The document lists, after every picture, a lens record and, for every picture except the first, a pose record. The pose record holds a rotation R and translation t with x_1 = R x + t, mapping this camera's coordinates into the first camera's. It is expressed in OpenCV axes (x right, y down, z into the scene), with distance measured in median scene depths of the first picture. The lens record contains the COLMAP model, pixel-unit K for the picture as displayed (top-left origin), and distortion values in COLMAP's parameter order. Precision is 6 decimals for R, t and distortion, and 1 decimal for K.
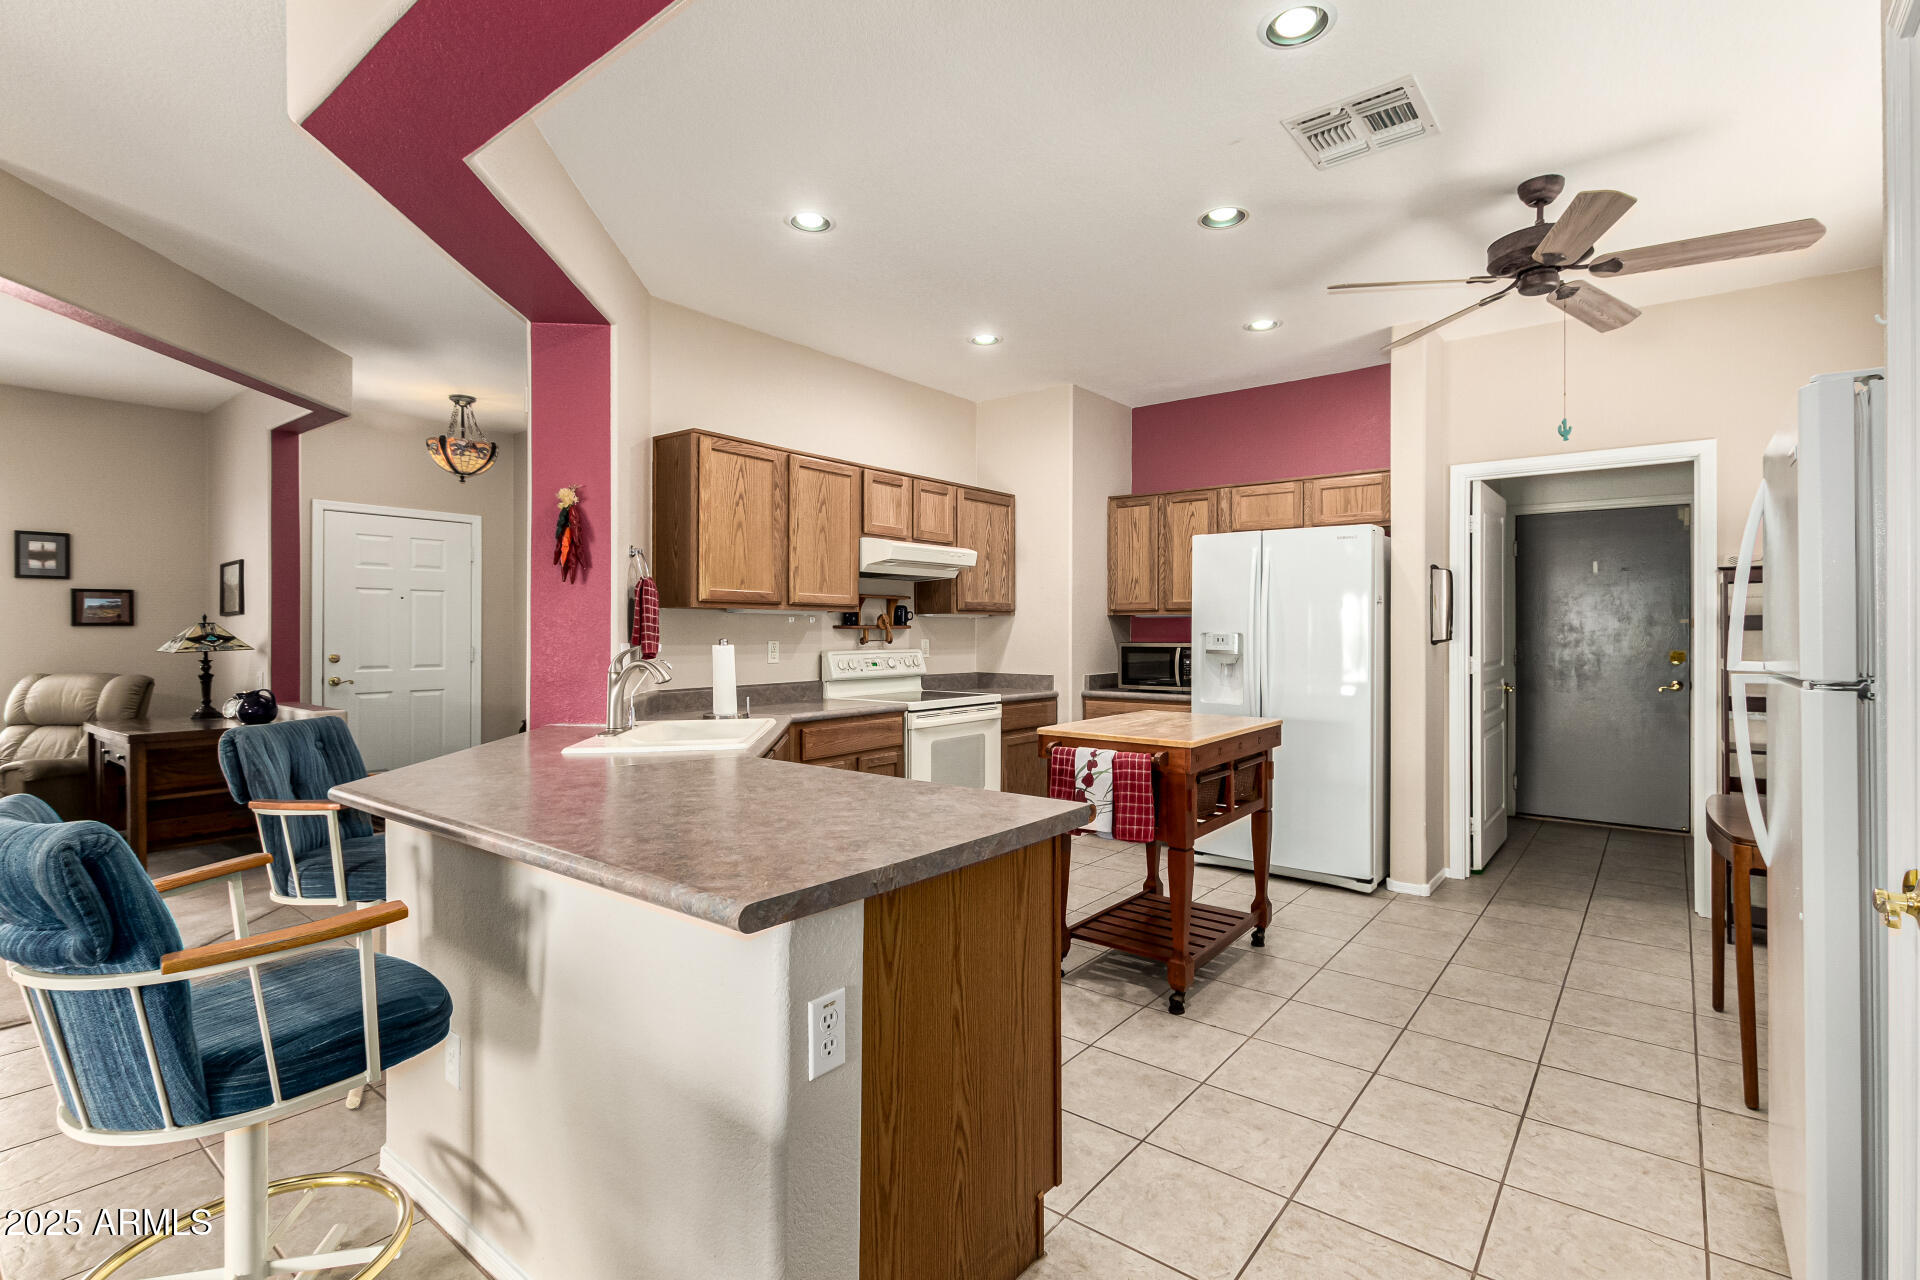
lens RADIAL K [[871.3, 0, 981.2], [0, 871.3, 619.7], [0, 0, 1]] dist [0.006567, -0.001136]
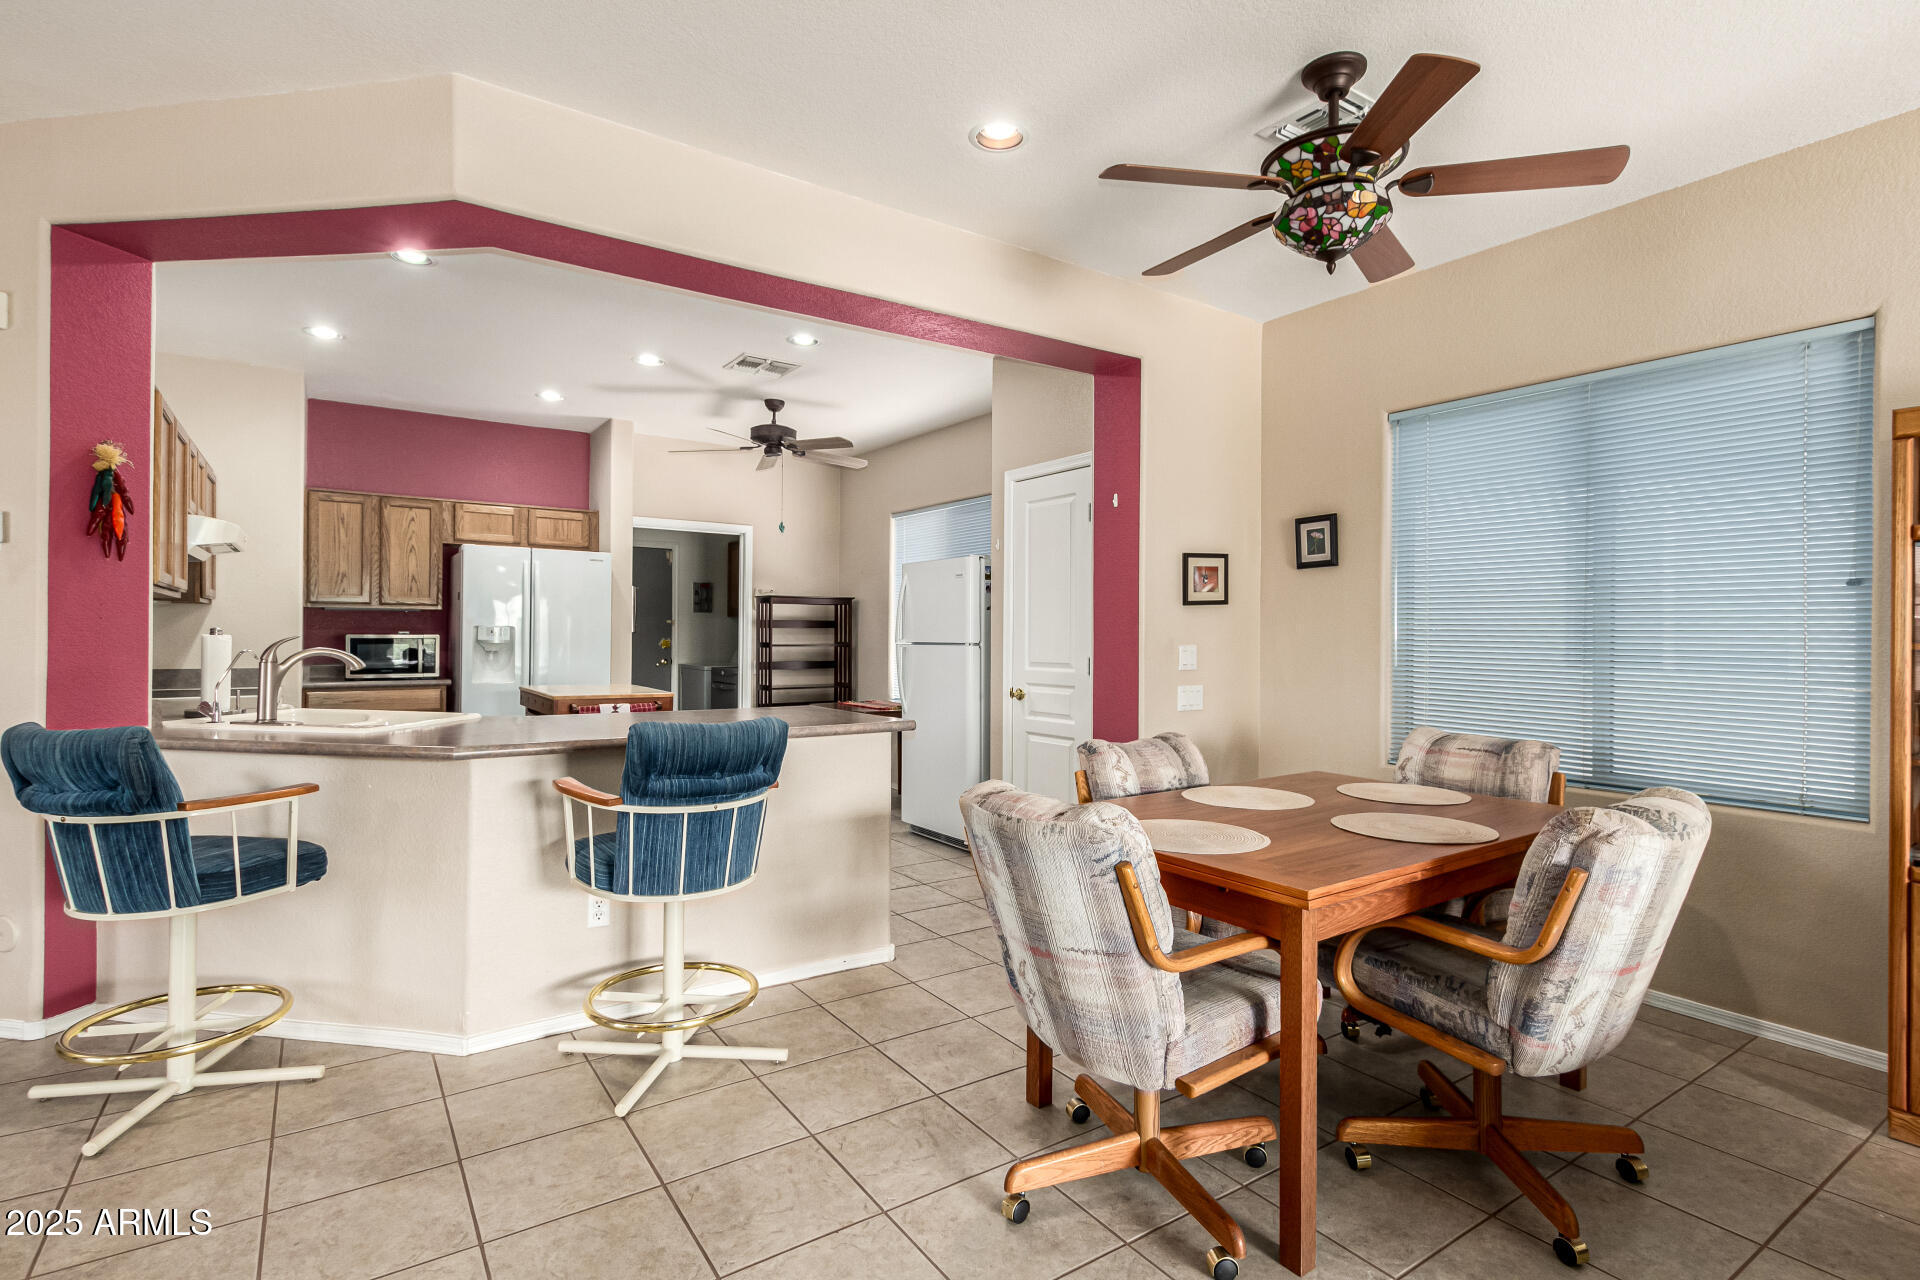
lens RADIAL K [[940.8, 0, 950.1], [0, 940.8, 628.1], [0, 0, 1]] dist [0.023307, -0.001144]
pose [[0.336164, 0.008493, 0.941765, -0.726041], [-0.017960, 0.999835, -0.002606, 0.008952], [-0.941632, -0.016038, 0.336261, -0.060805]]
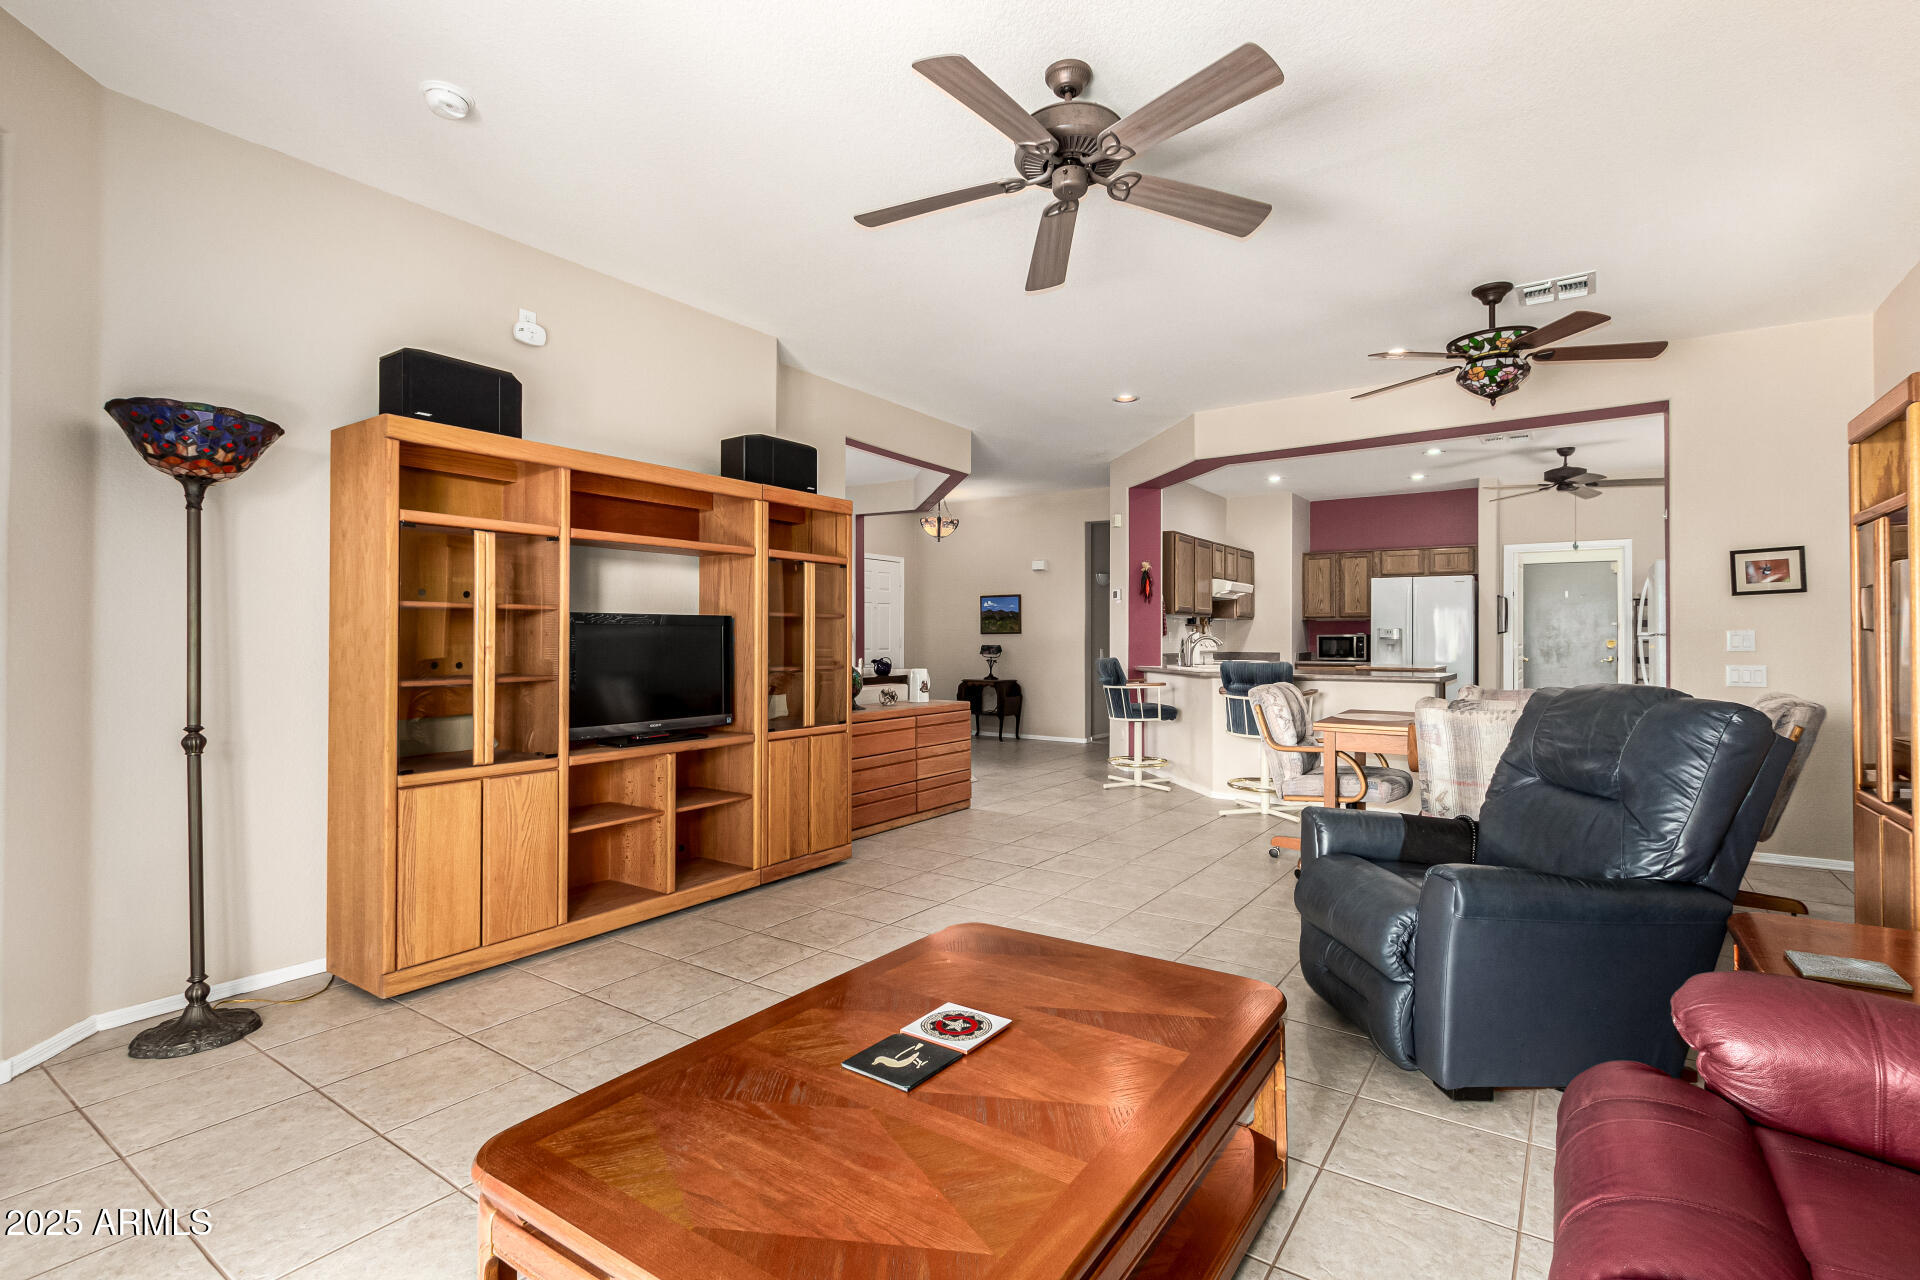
lens RADIAL K [[871.3, 0, 990.6], [0, 871.3, 625.6], [0, 0, 1]] dist [0.006567, -0.001136]
pose [[0.997335, 0.002912, 0.072901, -0.709940], [-0.002449, 0.999976, -0.006441, 0.021785], [-0.072918, 0.006245, 0.997318, -0.823909]]
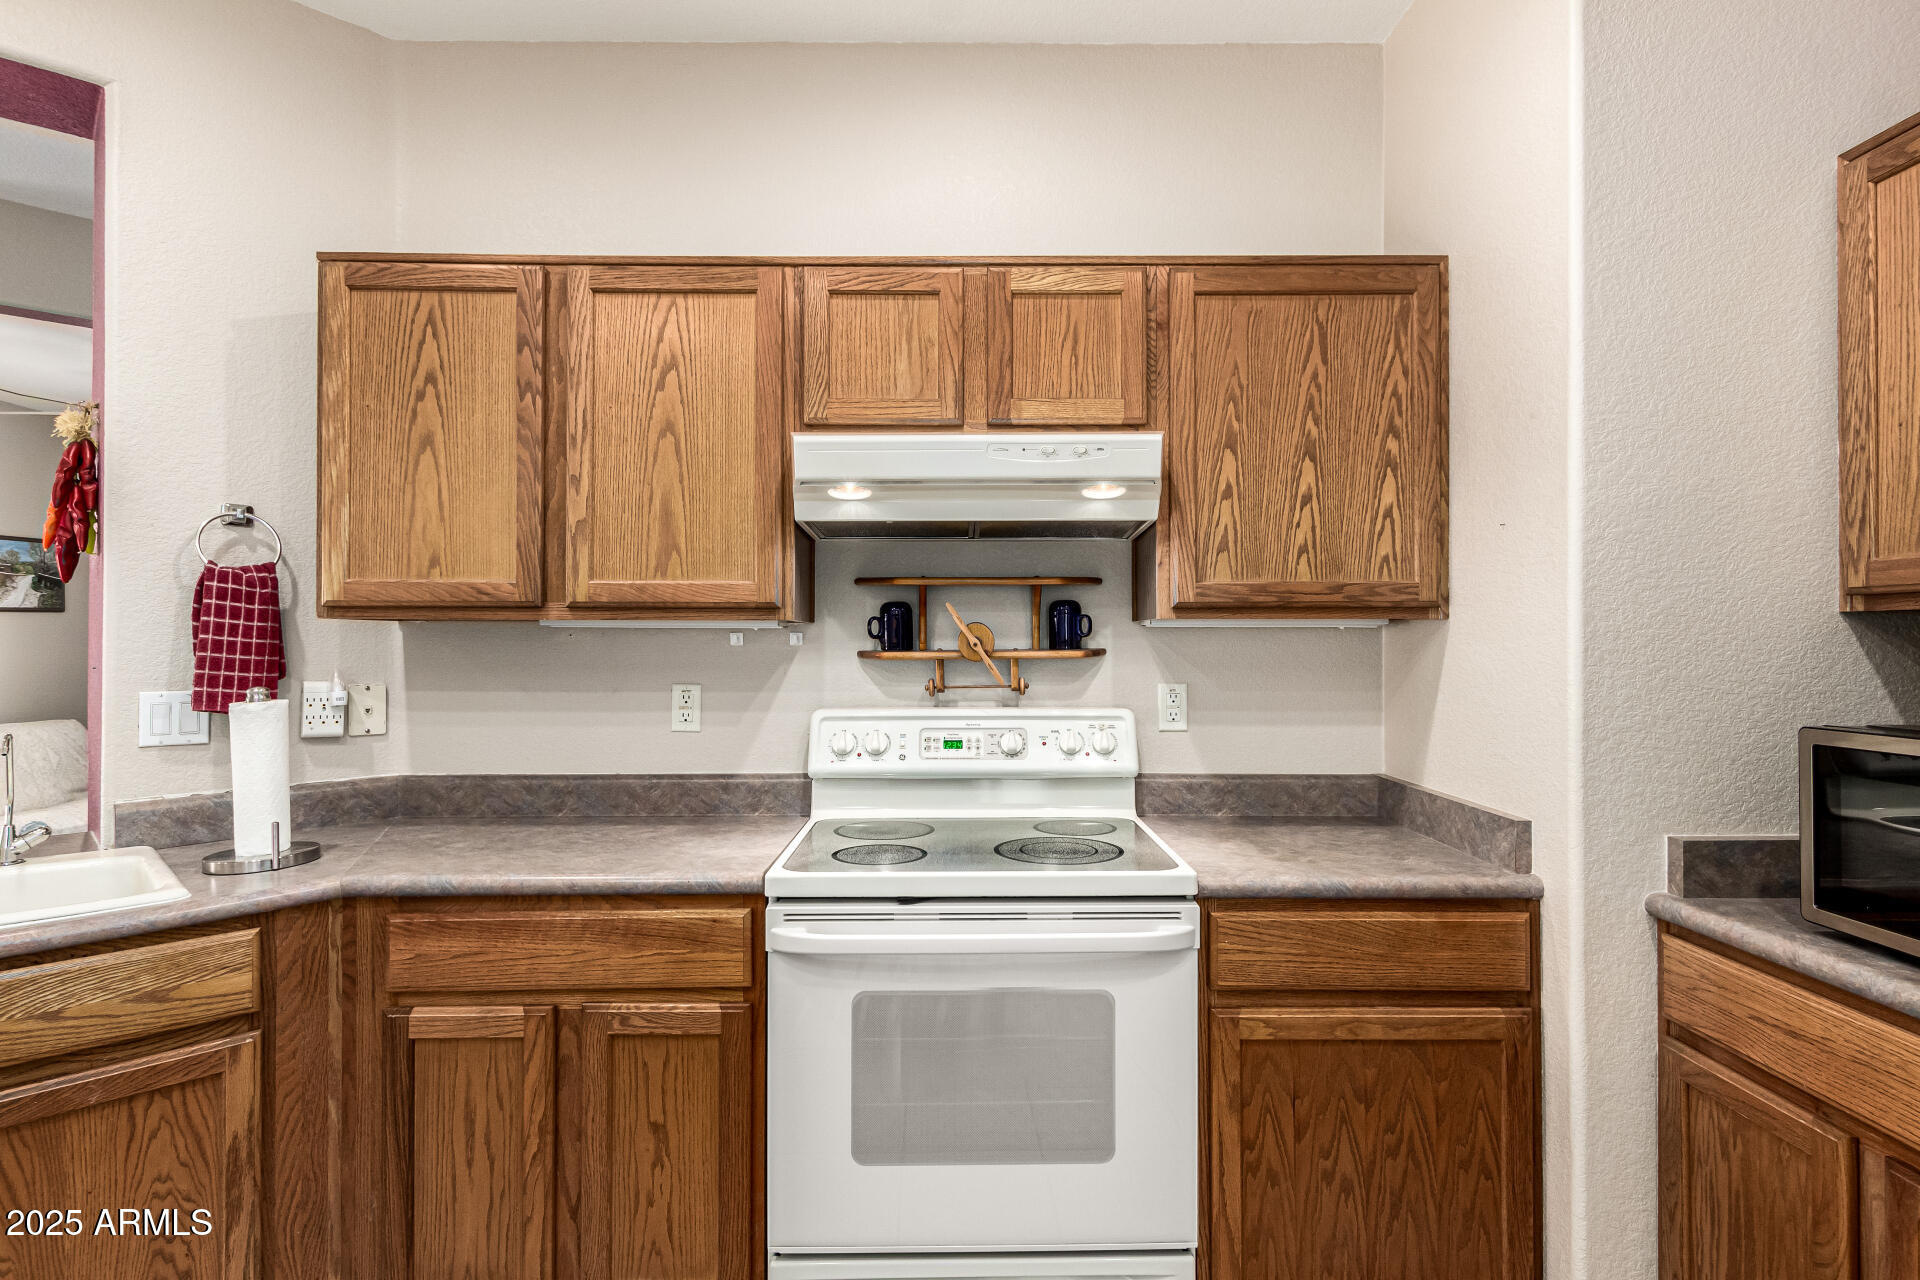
lens RADIAL K [[975.7, 0, 999.9], [0, 975.7, 627.7], [0, 0, 1]] dist [-0.002008, -0.000317]
pose [[0.618422, -0.011651, -0.785760, 0.257421], [0.010554, 0.999923, -0.006520, -0.001260], [0.785775, -0.004260, 0.618497, 0.736931]]
